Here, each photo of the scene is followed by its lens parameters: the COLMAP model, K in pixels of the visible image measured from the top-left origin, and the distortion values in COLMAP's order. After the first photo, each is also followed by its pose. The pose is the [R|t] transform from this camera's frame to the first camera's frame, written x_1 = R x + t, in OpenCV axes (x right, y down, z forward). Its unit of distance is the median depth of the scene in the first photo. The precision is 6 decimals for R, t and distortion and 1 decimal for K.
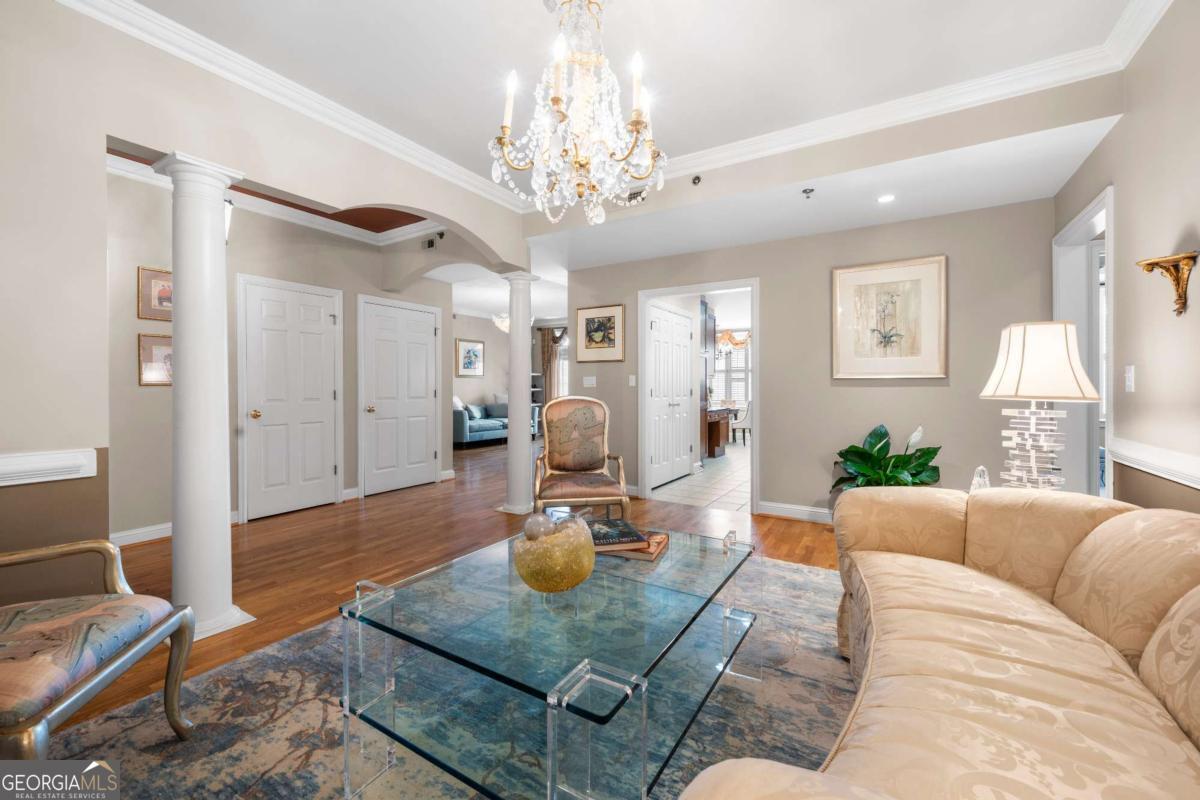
lens RADIAL K [[477.0, 0, 619.8], [0, 477.0, 410.4], [0, 0, 1]] dist [-0.000864, -0.000214]
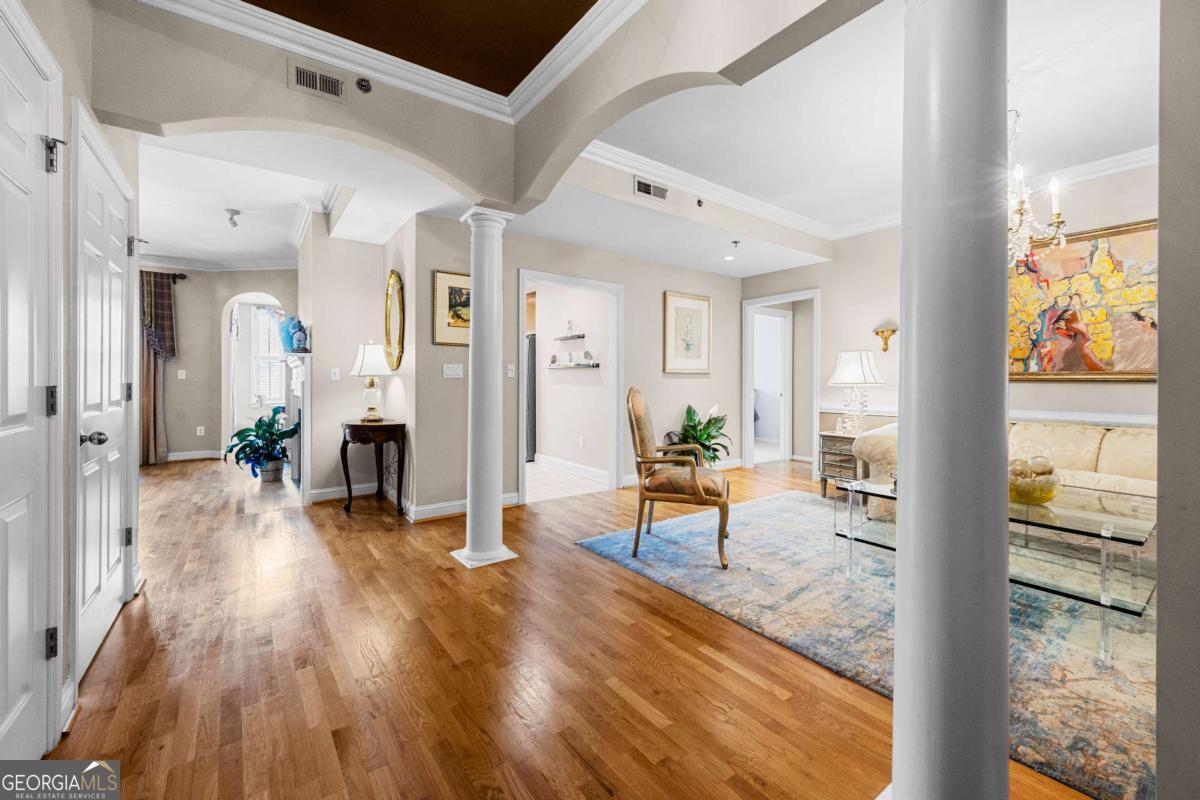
lens RADIAL K [[475.2, 0, 599.1], [0, 475.2, 388.9], [0, 0, 1]] dist [-0.000508, -0.000100]
pose [[0.401204, -0.014466, 0.915874, -0.356718], [0.044613, 0.998997, -0.003764, -0.010778], [-0.914902, 0.042370, 0.401447, 0.270821]]
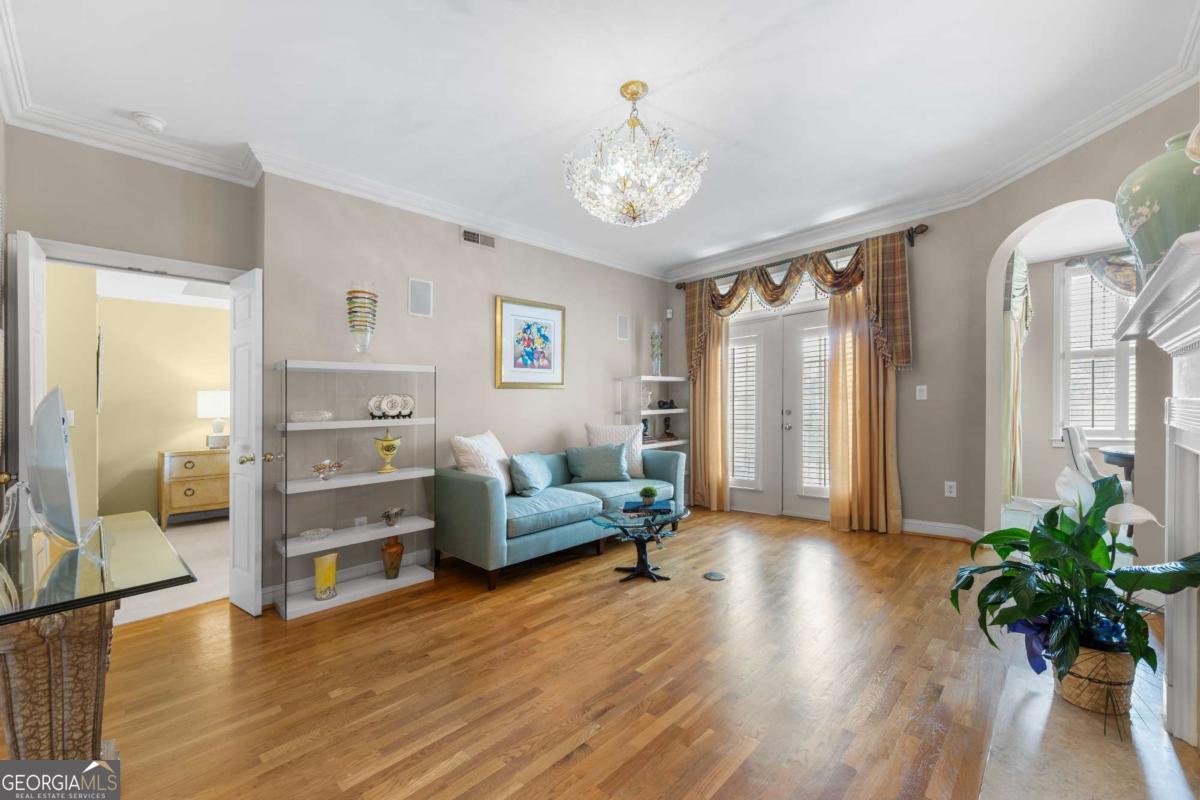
lens RADIAL K [[477.0, 0, 619.8], [0, 477.0, 410.4], [0, 0, 1]] dist [-0.000864, -0.000214]
pose [[0.971139, -0.019821, -0.237690, -0.137179], [0.009870, 0.999027, -0.042982, -0.029743], [0.238311, 0.039396, 0.970390, 0.616878]]
